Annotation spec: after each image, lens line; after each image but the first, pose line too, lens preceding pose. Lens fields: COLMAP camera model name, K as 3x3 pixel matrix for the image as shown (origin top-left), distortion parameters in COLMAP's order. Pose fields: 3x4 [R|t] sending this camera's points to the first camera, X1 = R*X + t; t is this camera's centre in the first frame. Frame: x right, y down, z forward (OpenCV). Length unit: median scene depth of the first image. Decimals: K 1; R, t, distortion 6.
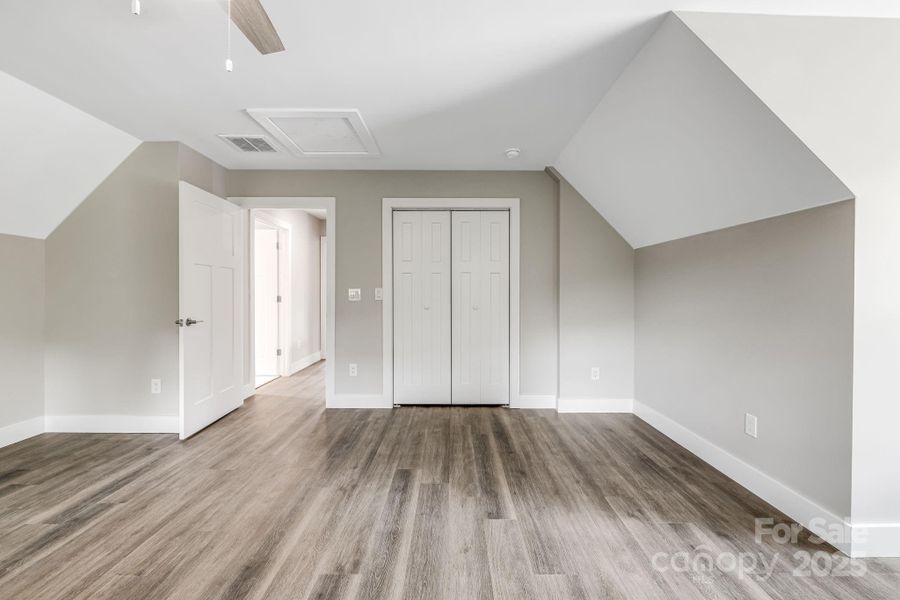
lens RADIAL K [[387.2, 0, 441.9], [0, 387.2, 294.3], [0, 0, 1]] dist [-0.010115, -0.000021]
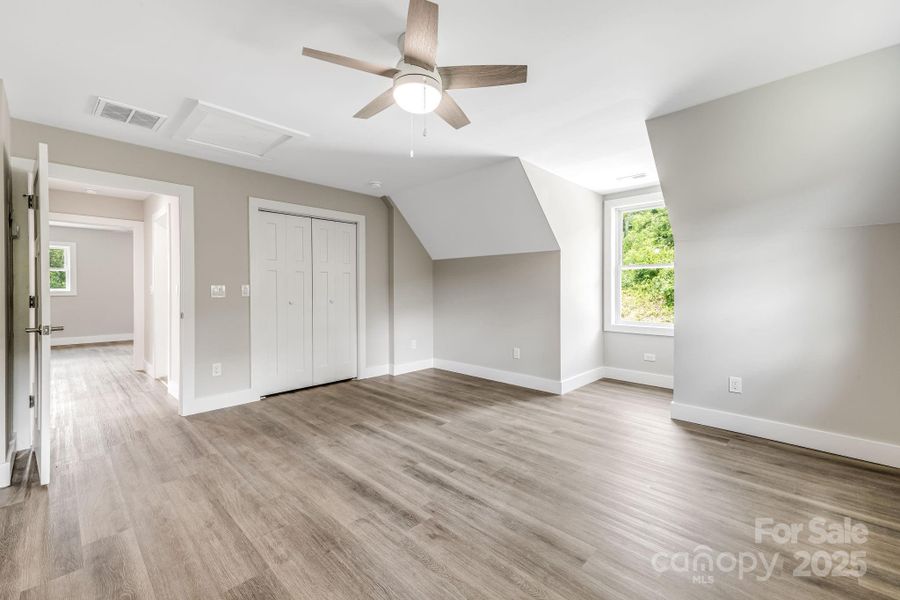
lens RADIAL K [[384.2, 0, 450.4], [0, 384.2, 288.2], [0, 0, 1]] dist [0.003487, 0.000189]
pose [[0.684321, -0.003141, 0.729174, -0.736066], [0.007586, 0.999967, -0.002813, -0.000127], [-0.729142, 0.007457, 0.684322, -0.114509]]
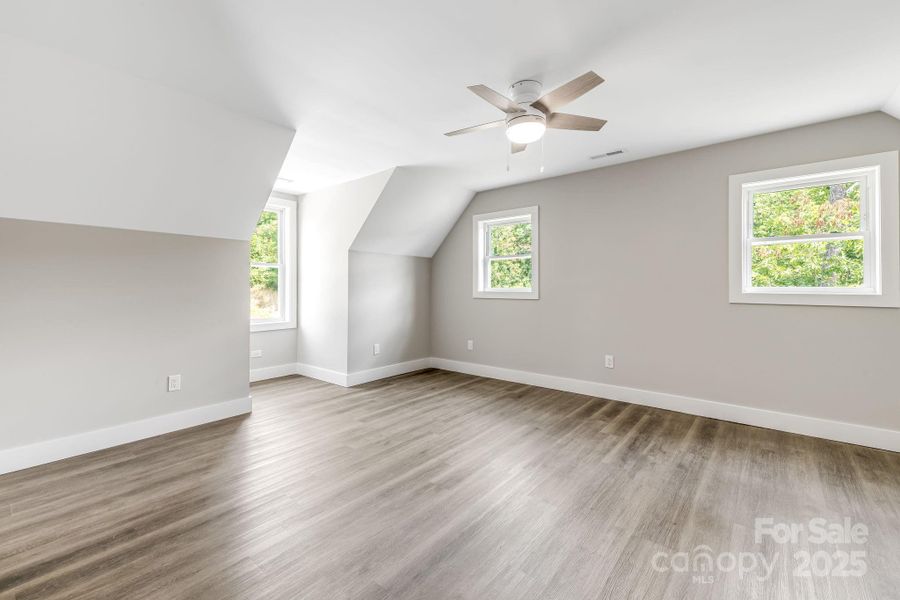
lens RADIAL K [[384.2, 0, 450.4], [0, 384.2, 288.2], [0, 0, 1]] dist [0.003487, 0.000189]
pose [[-0.788505, -0.003880, 0.615016, -0.657415], [0.005912, 0.999886, 0.013887, -0.010429], [-0.615000, 0.014586, -0.788392, 1.178142]]
